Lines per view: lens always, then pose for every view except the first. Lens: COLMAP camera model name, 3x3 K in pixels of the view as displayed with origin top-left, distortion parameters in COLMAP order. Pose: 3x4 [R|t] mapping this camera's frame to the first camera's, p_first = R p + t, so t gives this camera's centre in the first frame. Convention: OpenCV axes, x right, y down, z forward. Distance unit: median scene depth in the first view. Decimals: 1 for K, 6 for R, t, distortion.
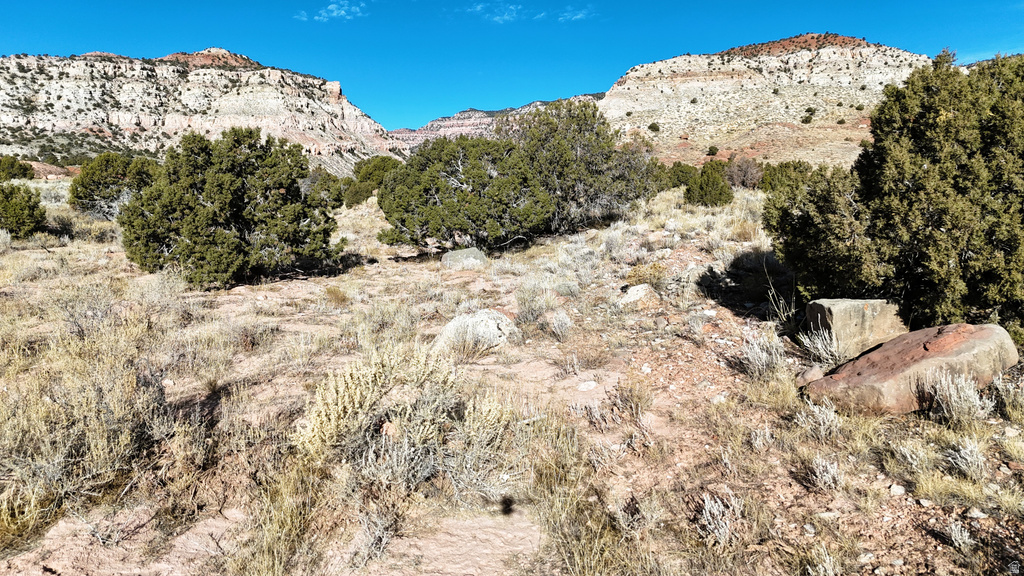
lens RADIAL K [[748.3, 0, 514.0], [0, 748.3, 285.7], [0, 0, 1]] dist [0.073804, -0.059615]
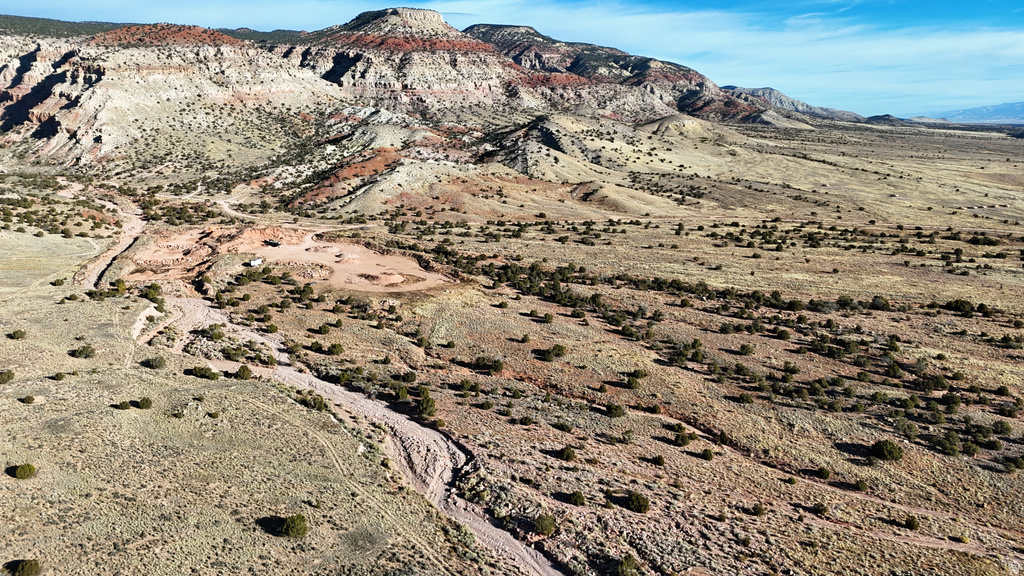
lens RADIAL K [[748.3, 0, 512.2], [0, 748.3, 278.3], [0, 0, 1]] dist [0.073804, -0.059615]
pose [[0.588061, -0.170496, 0.790643, -0.566315], [0.087183, 0.985196, 0.147605, -0.075064], [-0.804104, -0.017870, 0.594220, -0.309824]]
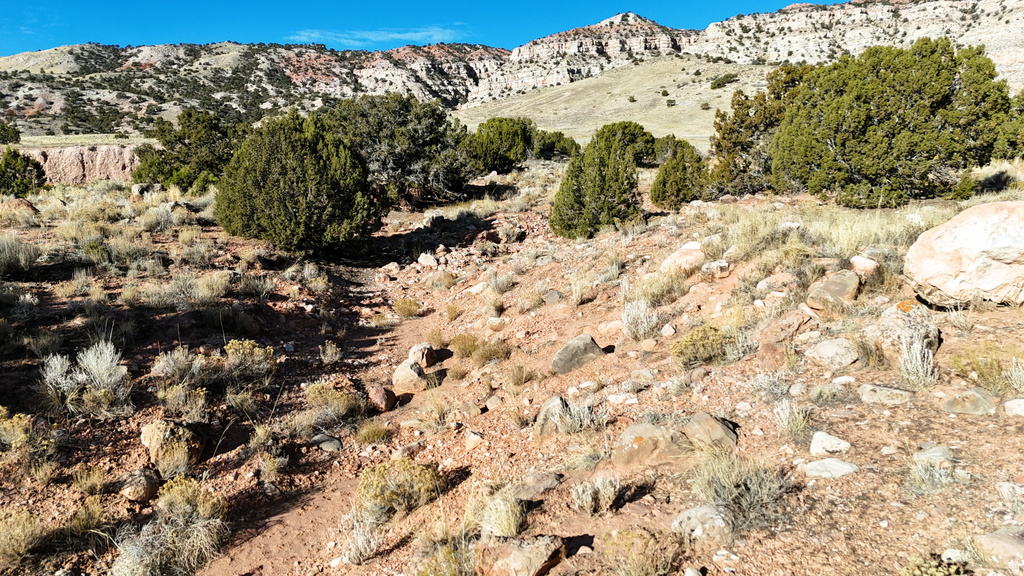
lens RADIAL K [[748.3, 0, 511.2], [0, 748.3, 287.6], [0, 0, 1]] dist [0.073804, -0.059615]
pose [[0.805324, 0.074511, -0.588133, -0.278639], [-0.042678, 0.996783, 0.067844, -0.004175], [0.591296, -0.029536, 0.805913, 0.021294]]
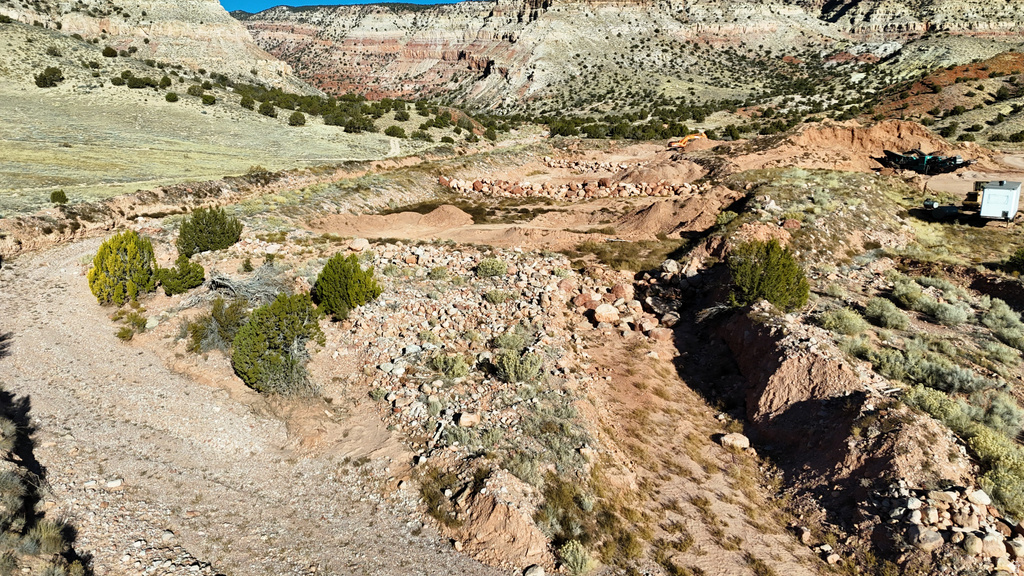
lens RADIAL K [[748.3, 0, 511.8], [0, 748.3, 278.7], [0, 0, 1]] dist [0.073804, -0.059615]
pose [[0.924710, -0.078460, 0.372499, -0.333292], [0.040448, 0.993241, 0.108798, -0.026016], [-0.378517, -0.085540, 0.921633, 0.095222]]
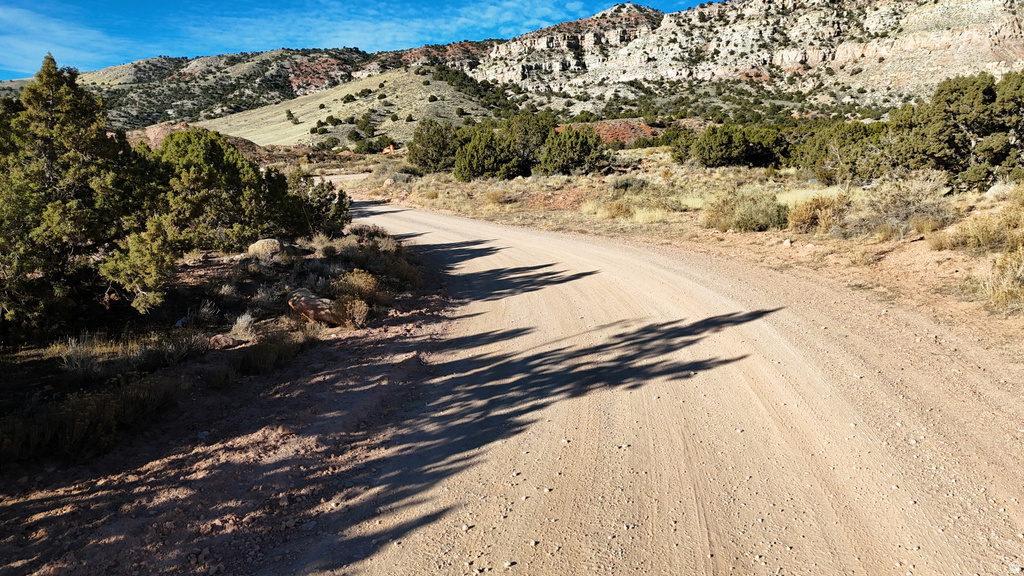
lens RADIAL K [[748.3, 0, 511.3], [0, 748.3, 282.1], [0, 0, 1]] dist [0.073804, -0.059615]
pose [[0.617974, 0.112338, -0.778131, -0.012236], [-0.059121, 0.993577, 0.096489, -0.030143], [0.783972, -0.013624, 0.620646, 0.209010]]
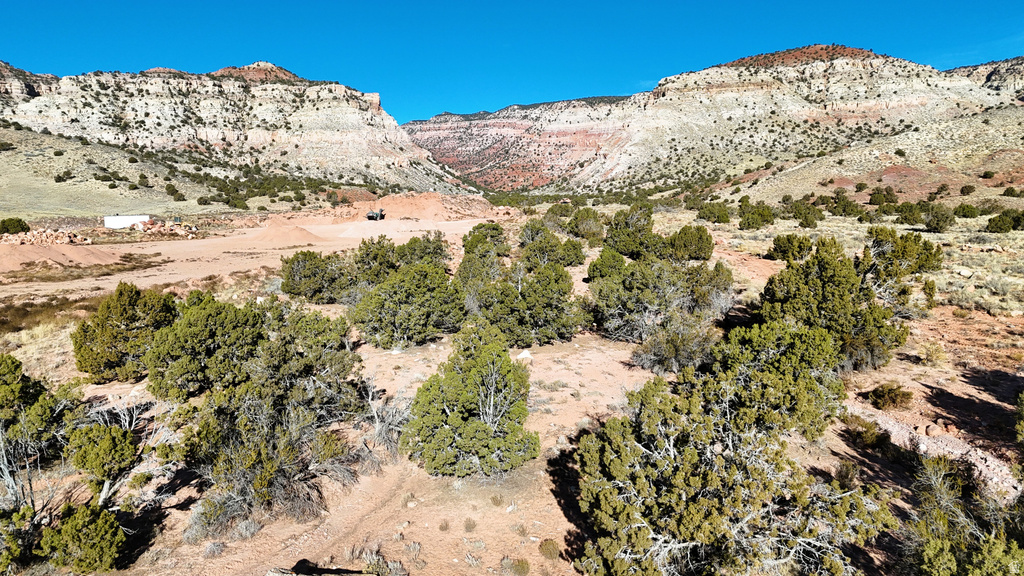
lens RADIAL K [[748.3, 0, 513.6], [0, 748.3, 285.3], [0, 0, 1]] dist [0.073804, -0.059615]
pose [[0.997870, -0.021484, 0.061599, -0.157124], [0.021580, 0.999767, -0.000883, -0.003035], [-0.061566, 0.002210, 0.998101, -0.055312]]
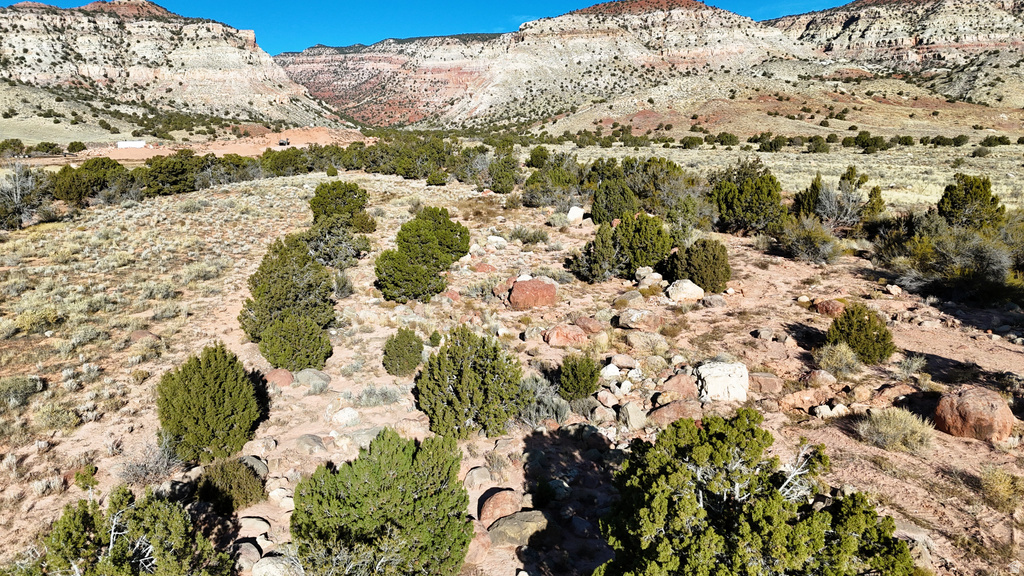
lens RADIAL K [[748.3, 0, 514.7], [0, 748.3, 282.9], [0, 0, 1]] dist [0.073804, -0.059615]
pose [[0.975867, -0.057373, 0.210692, -0.158538], [0.040562, 0.995702, 0.083266, 0.016063], [-0.214564, -0.072710, 0.974000, -0.205838]]
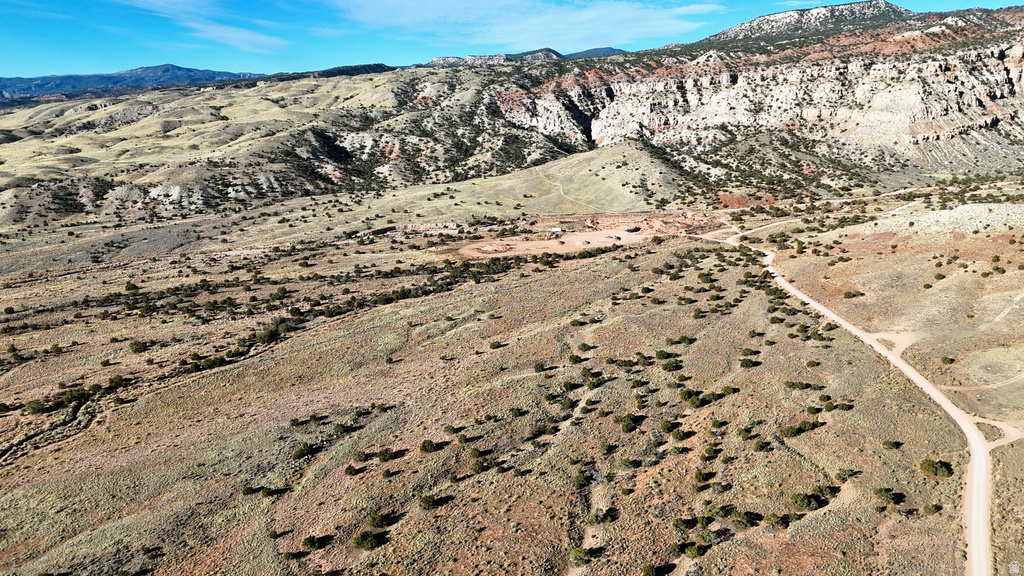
lens RADIAL K [[748.3, 0, 515.3], [0, 748.3, 288.5], [0, 0, 1]] dist [0.073804, -0.059615]
pose [[0.580687, 0.192110, -0.791136, 0.394468], [-0.068514, 0.979844, 0.187645, -0.110838], [0.811239, -0.054760, 0.582145, -0.371794]]
